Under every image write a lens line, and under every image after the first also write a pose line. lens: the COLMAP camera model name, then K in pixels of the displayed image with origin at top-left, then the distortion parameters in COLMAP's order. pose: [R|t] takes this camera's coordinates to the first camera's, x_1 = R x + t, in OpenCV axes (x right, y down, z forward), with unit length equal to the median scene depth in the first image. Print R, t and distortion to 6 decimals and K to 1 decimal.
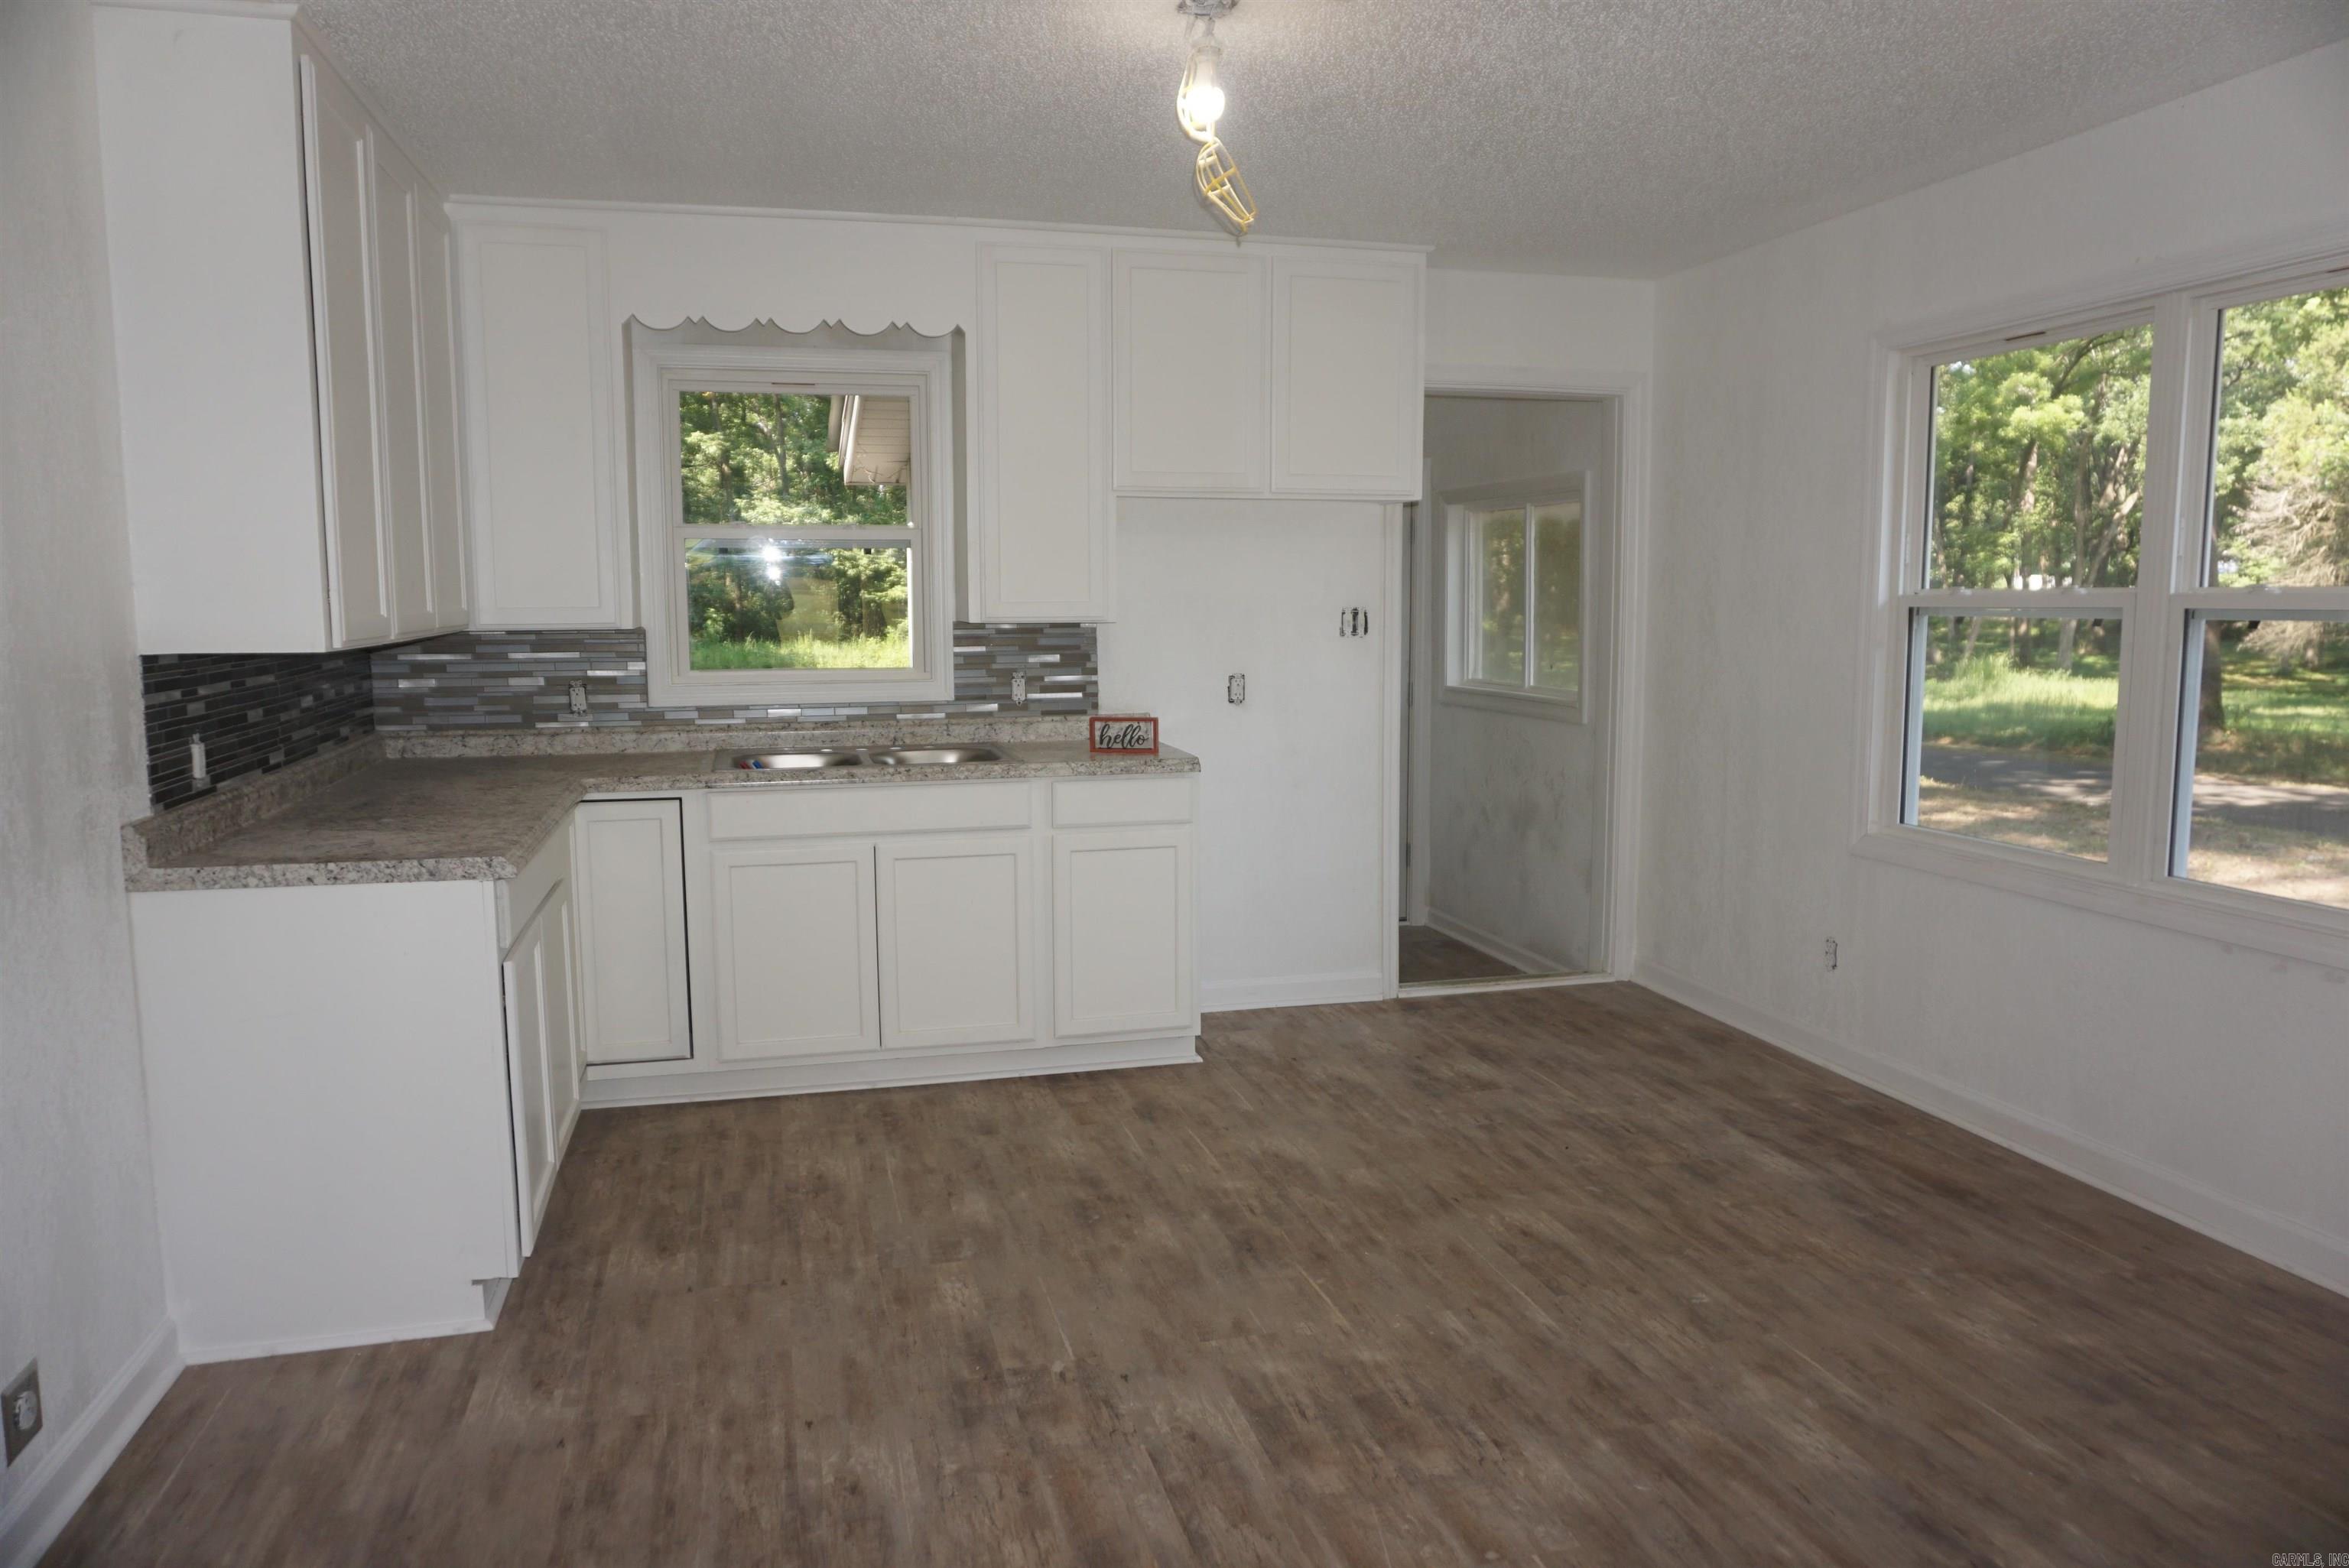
lens RADIAL K [[1566.2, 0, 1176.7], [0, 1566.2, 775.7], [0, 0, 1]] dist [-0.059358, 0.034635]
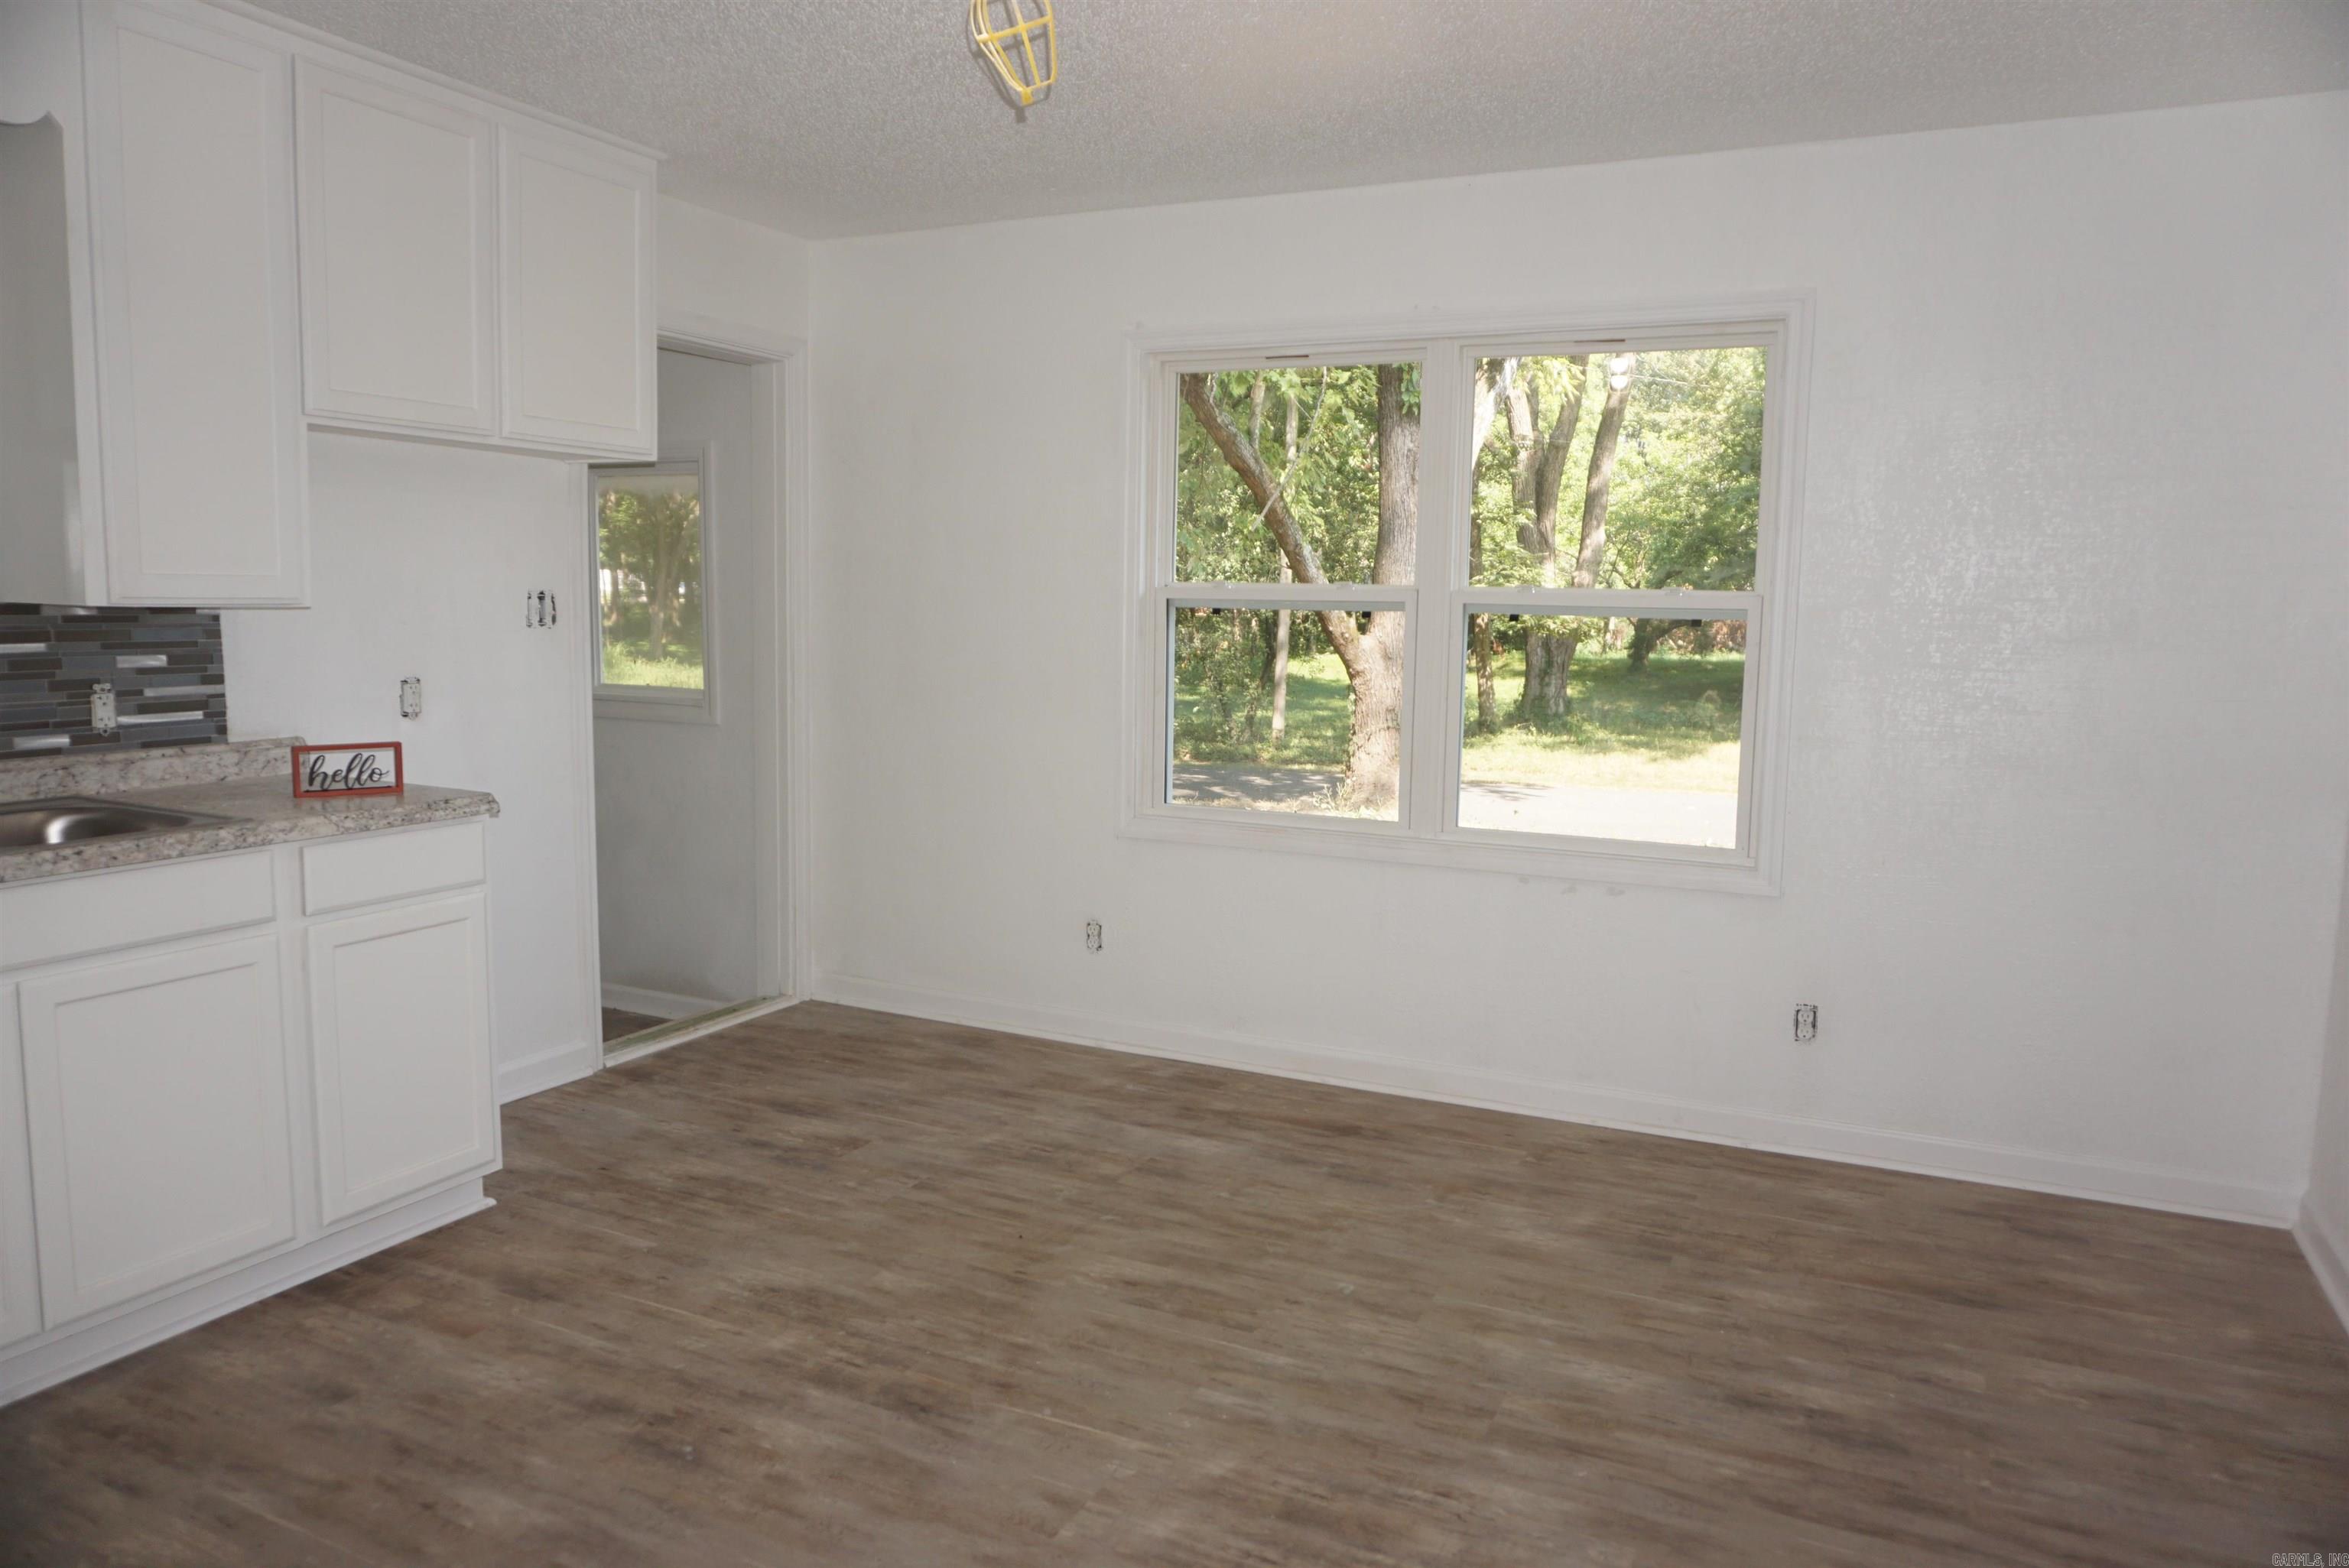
lens RADIAL K [[1566.2, 0, 1168.5], [0, 1566.2, 780.8], [0, 0, 1]] dist [-0.059358, 0.034635]
pose [[0.649898, -0.071829, 0.756619, -0.361523], [0.064632, 0.997141, 0.039146, -0.027967], [-0.757268, 0.023461, 0.652683, 0.320176]]
